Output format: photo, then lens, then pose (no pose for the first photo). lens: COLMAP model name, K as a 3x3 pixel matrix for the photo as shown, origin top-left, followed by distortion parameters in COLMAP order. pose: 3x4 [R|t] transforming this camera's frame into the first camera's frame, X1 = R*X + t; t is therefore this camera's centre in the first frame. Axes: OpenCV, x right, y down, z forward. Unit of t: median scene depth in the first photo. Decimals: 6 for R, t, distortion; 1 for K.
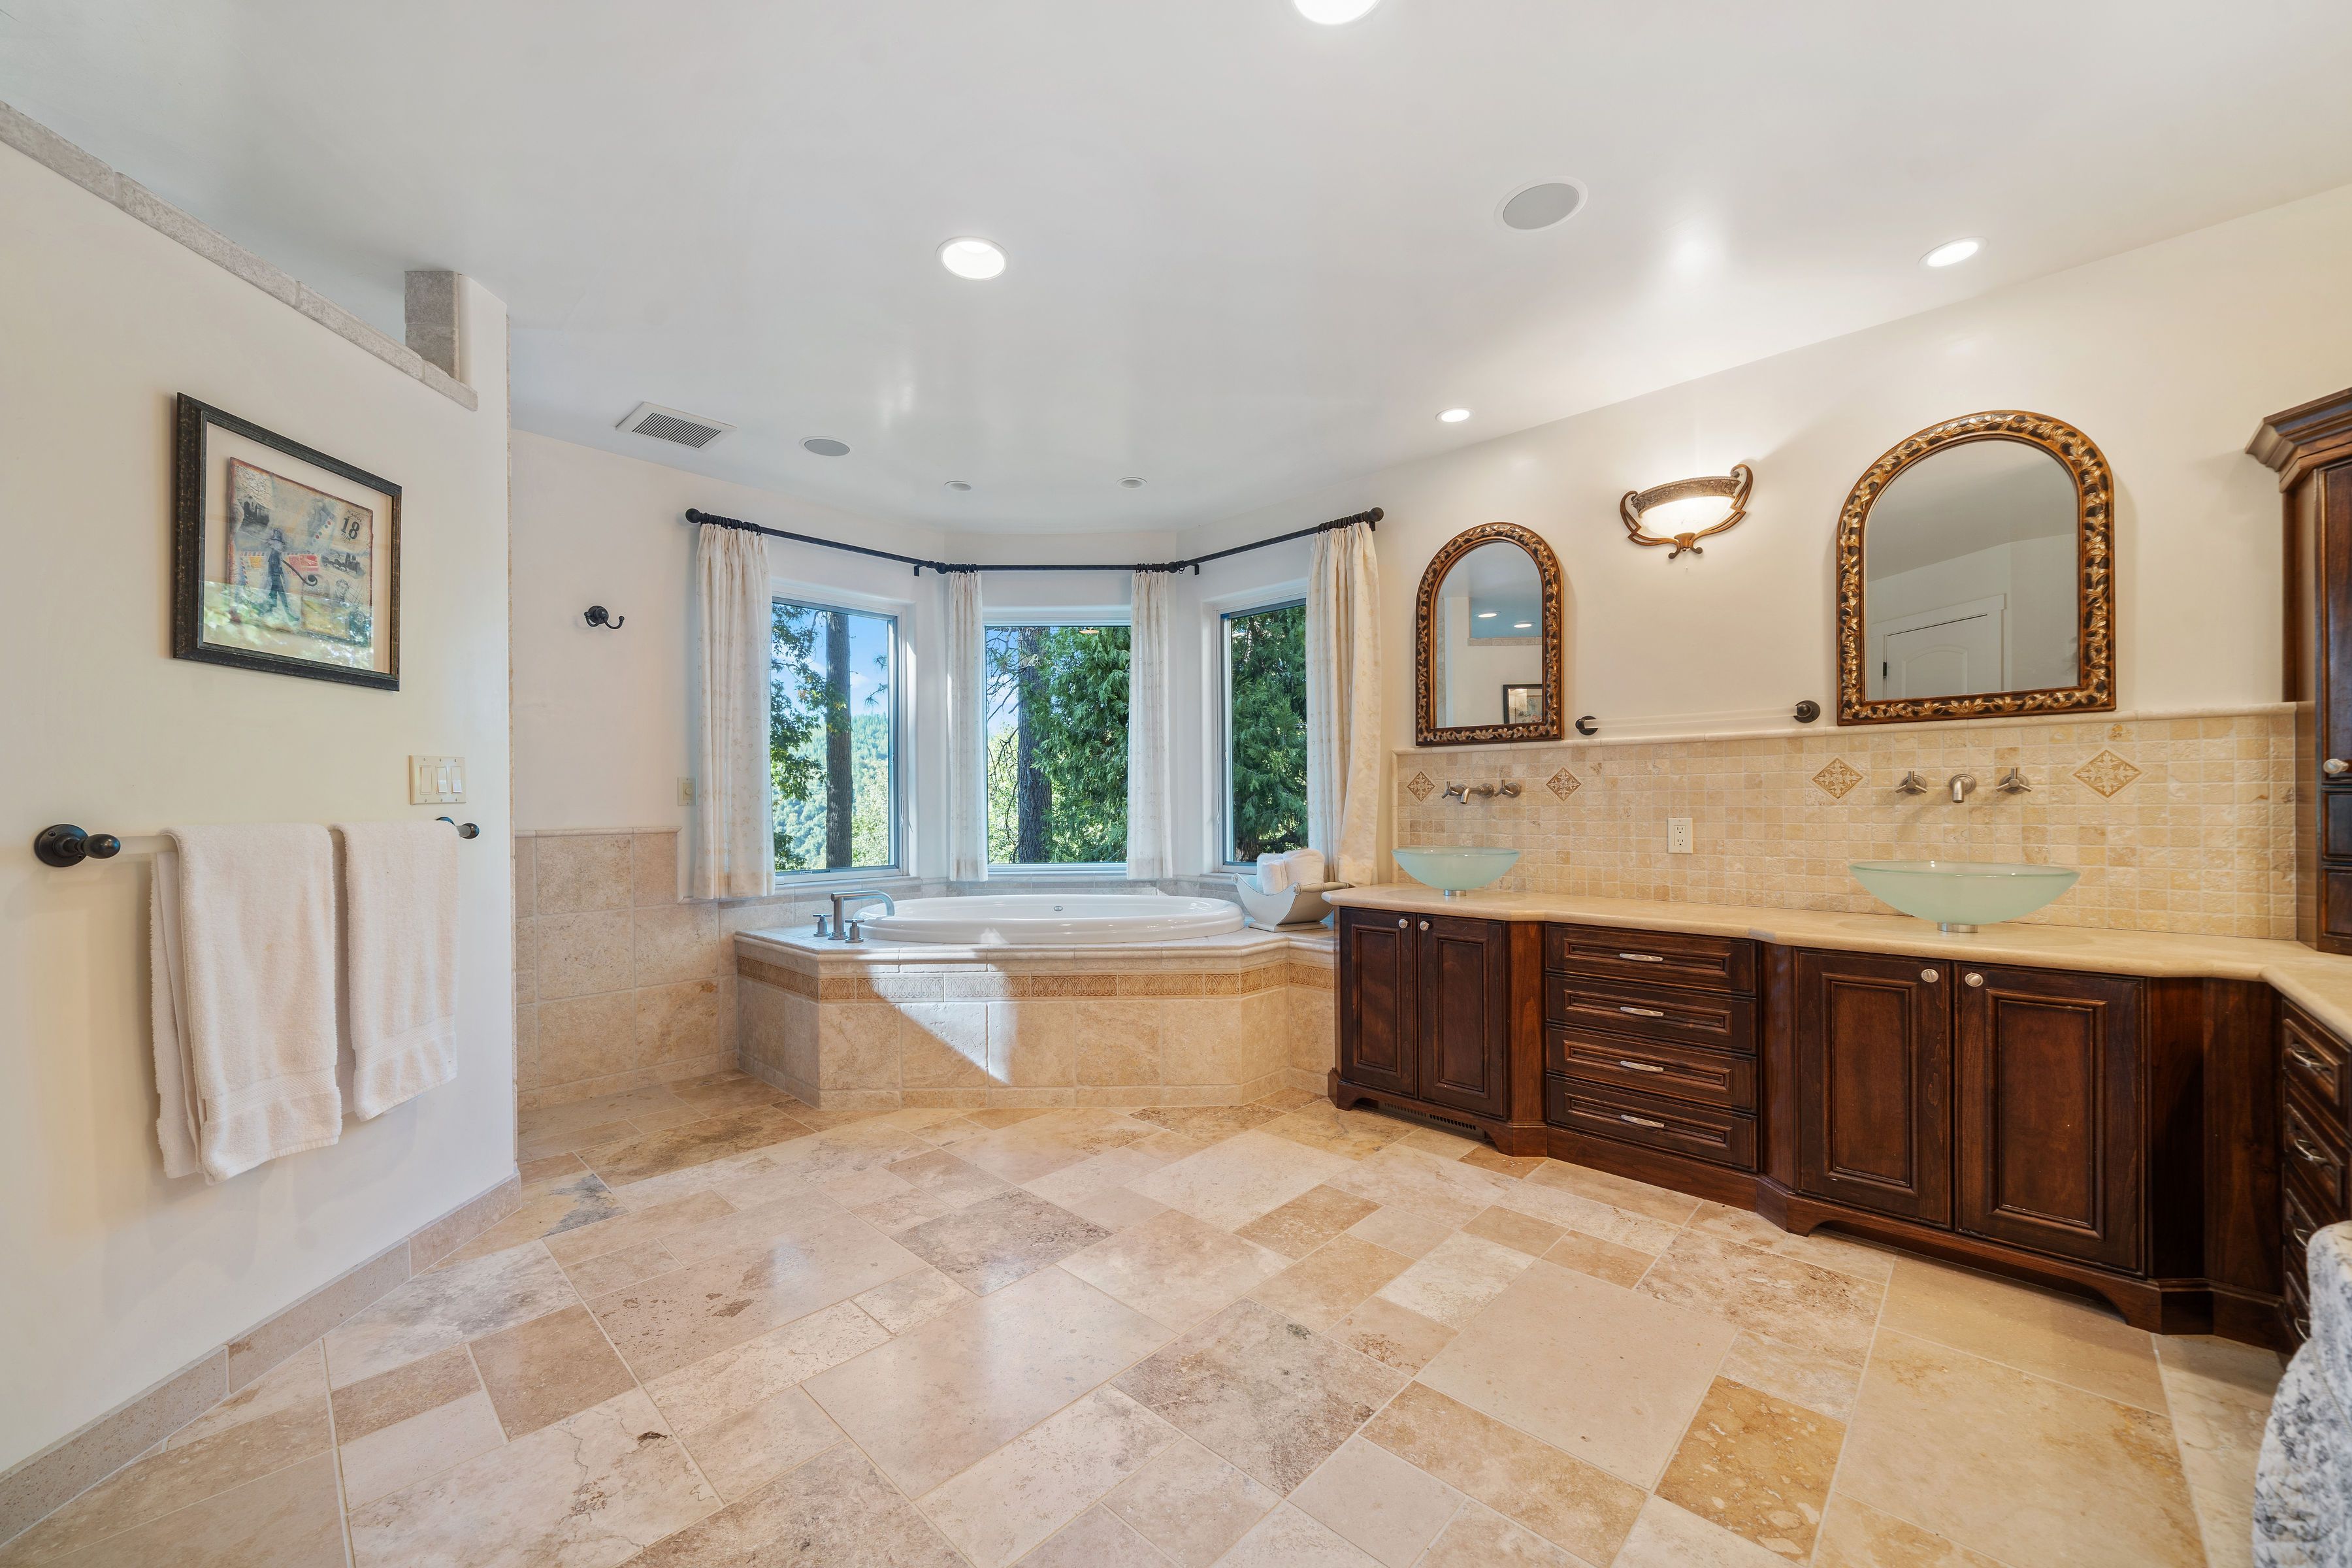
lens RADIAL K [[883.9, 0, 1176.0], [0, 883.9, 784.0], [0, 0, 1]] dist [-0.000098, -0.000001]
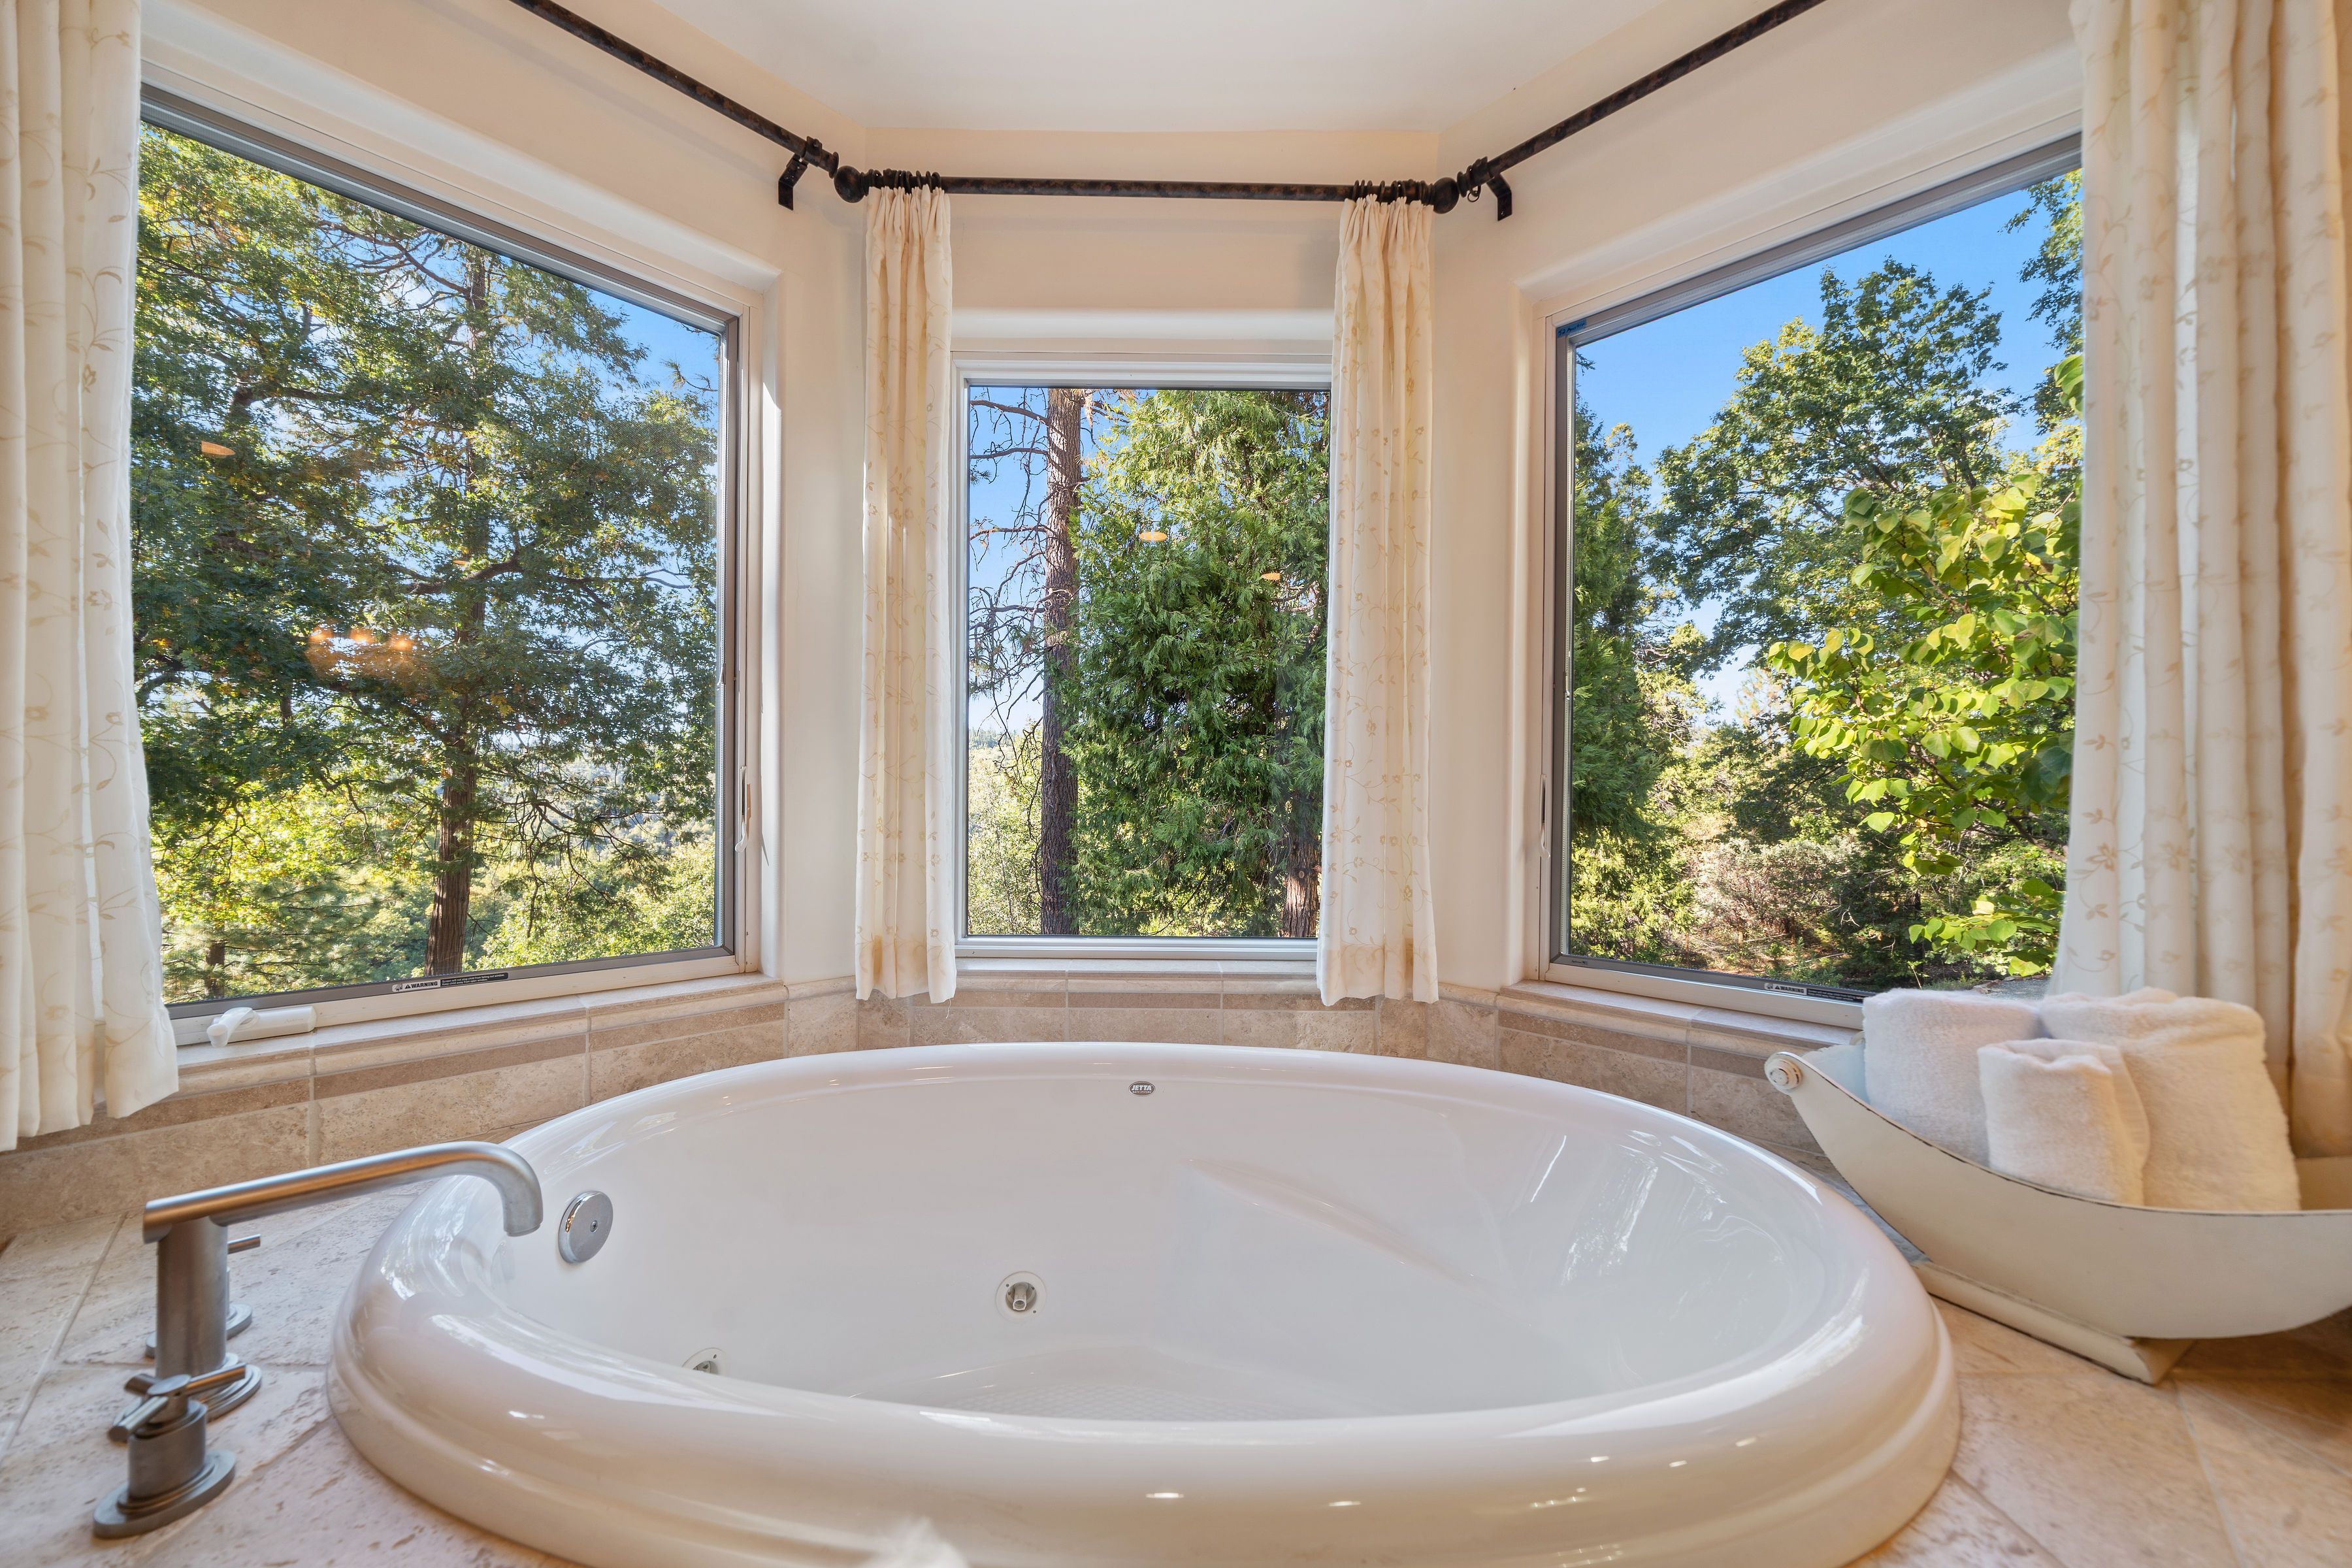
lens RADIAL K [[808.8, 0, 1173.0], [0, 808.8, 798.0], [0, 0, 1]] dist [-0.000014, -0.000007]
pose [[0.999650, 0.020912, -0.016218, -0.042057], [-0.020645, 0.999652, 0.016448, 0.006366], [0.016556, -0.016107, 0.999733, 0.239760]]
